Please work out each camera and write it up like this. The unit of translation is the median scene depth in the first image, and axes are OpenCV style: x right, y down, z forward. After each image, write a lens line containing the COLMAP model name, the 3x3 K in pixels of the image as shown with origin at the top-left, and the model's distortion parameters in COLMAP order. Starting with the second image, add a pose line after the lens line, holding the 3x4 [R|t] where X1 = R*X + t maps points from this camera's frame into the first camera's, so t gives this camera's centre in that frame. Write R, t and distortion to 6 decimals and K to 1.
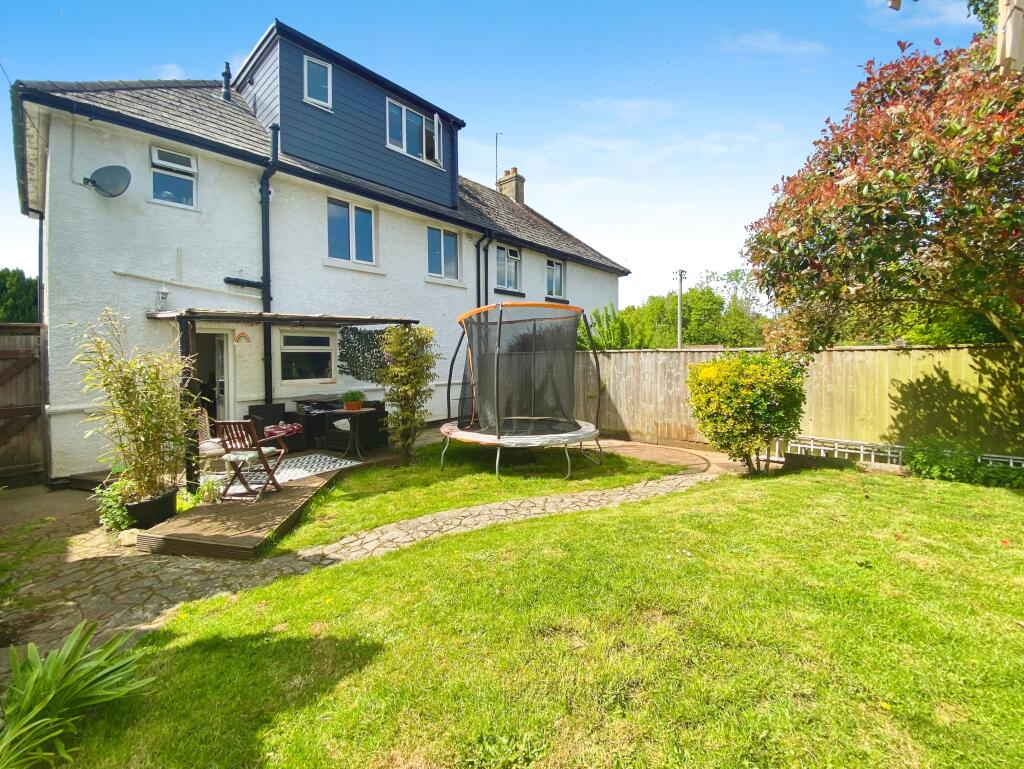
lens RADIAL K [[420.1, 0, 513.7], [0, 420.1, 377.8], [0, 0, 1]] dist [-0.002243, -0.000092]
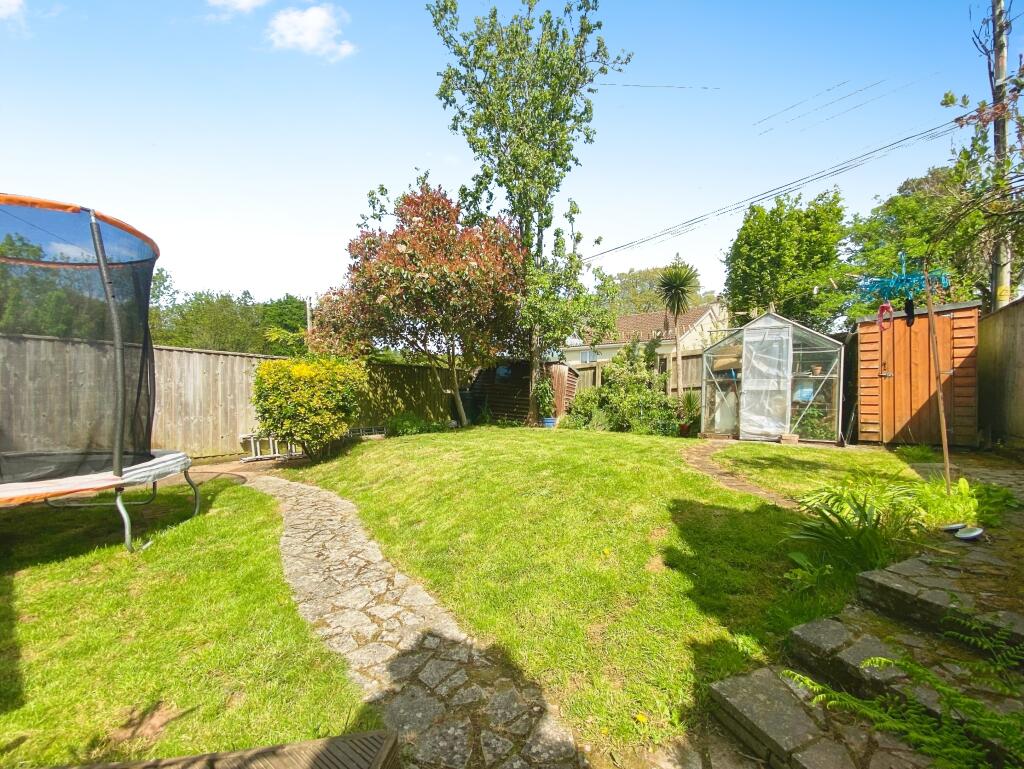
lens RADIAL K [[420.1, 0, 514.3], [0, 420.1, 389.0], [0, 0, 1]] dist [-0.002243, -0.000092]
pose [[-0.077494, 0.011635, 0.996925, -0.801490], [0.035243, 0.999339, -0.008924, 0.077506], [-0.996370, 0.034443, -0.077853, 0.713456]]
